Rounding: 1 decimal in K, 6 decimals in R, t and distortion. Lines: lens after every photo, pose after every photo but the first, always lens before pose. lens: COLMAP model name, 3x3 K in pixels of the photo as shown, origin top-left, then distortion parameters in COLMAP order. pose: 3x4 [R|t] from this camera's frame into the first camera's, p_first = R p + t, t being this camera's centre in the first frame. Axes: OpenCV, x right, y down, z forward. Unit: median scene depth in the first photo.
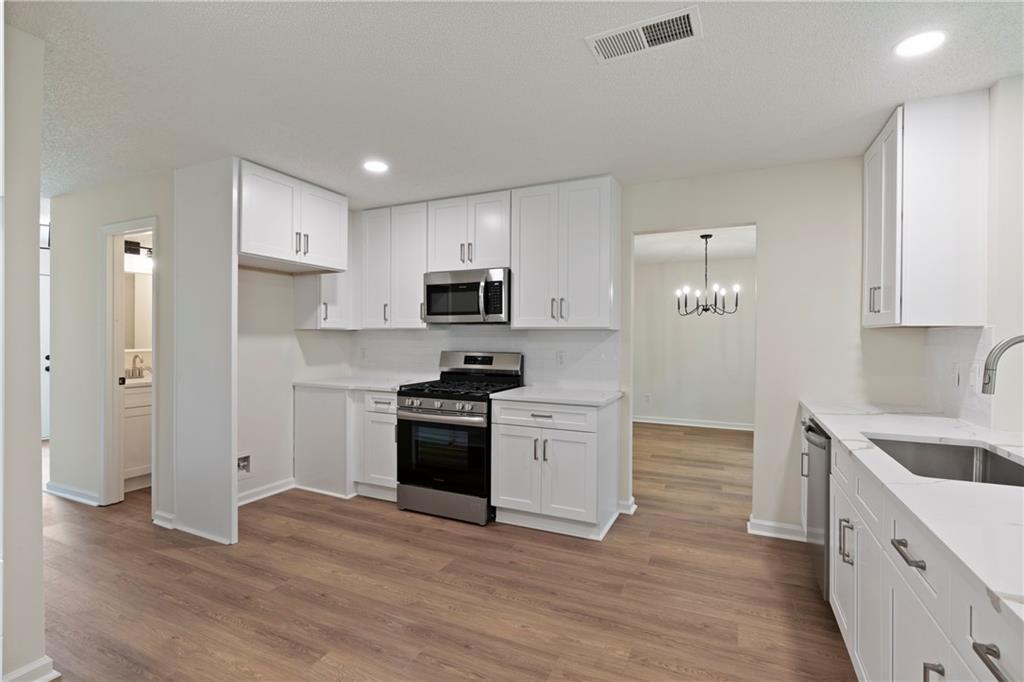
lens RADIAL K [[471.5, 0, 522.2], [0, 471.5, 339.8], [0, 0, 1]] dist [-0.011702, 0.005218]
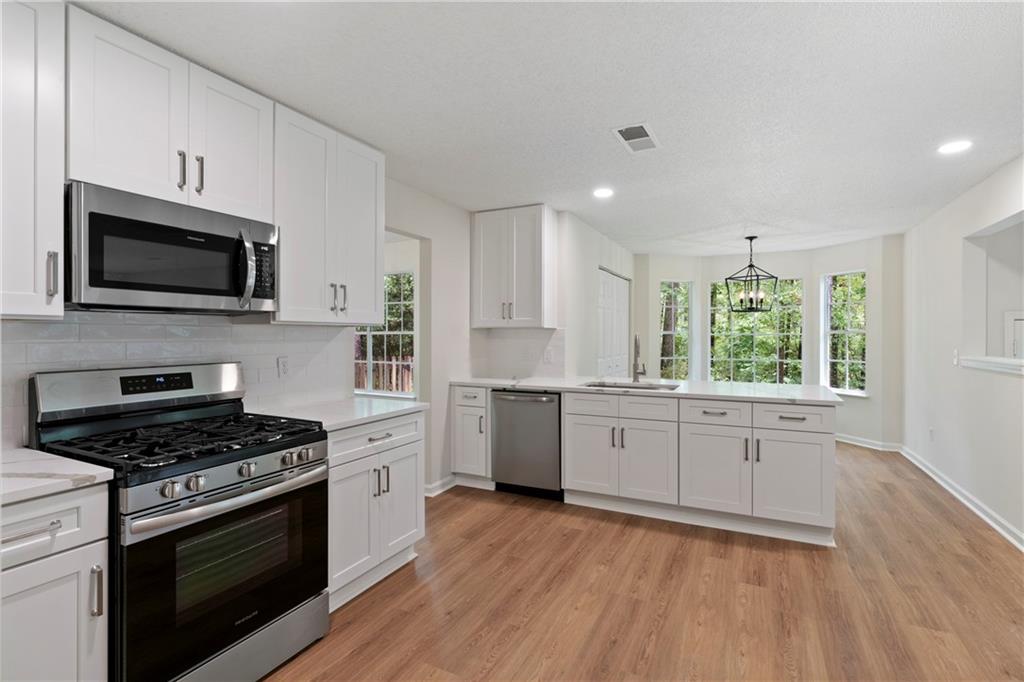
lens RADIAL K [[471.5, 0, 516.2], [0, 471.5, 334.9], [0, 0, 1]] dist [-0.011702, 0.005218]
pose [[0.044989, -0.007554, 0.998959, -0.765045], [0.005360, 0.999959, 0.007320, -0.013017], [-0.998973, 0.005025, 0.045028, 0.782337]]
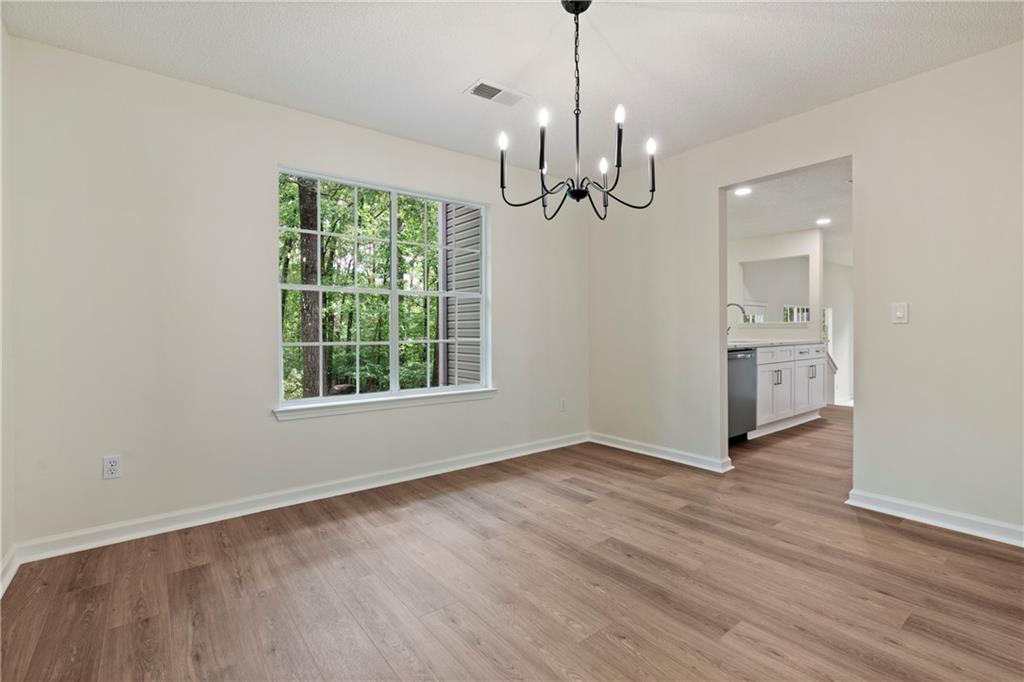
lens RADIAL K [[471.5, 0, 517.9], [0, 471.5, 334.3], [0, 0, 1]] dist [-0.011702, 0.005218]
pose [[-0.888597, -0.005480, 0.458656, 0.457892], [0.003669, 0.999812, 0.019053, 0.073234], [-0.458674, 0.018613, -0.888410, 2.394037]]
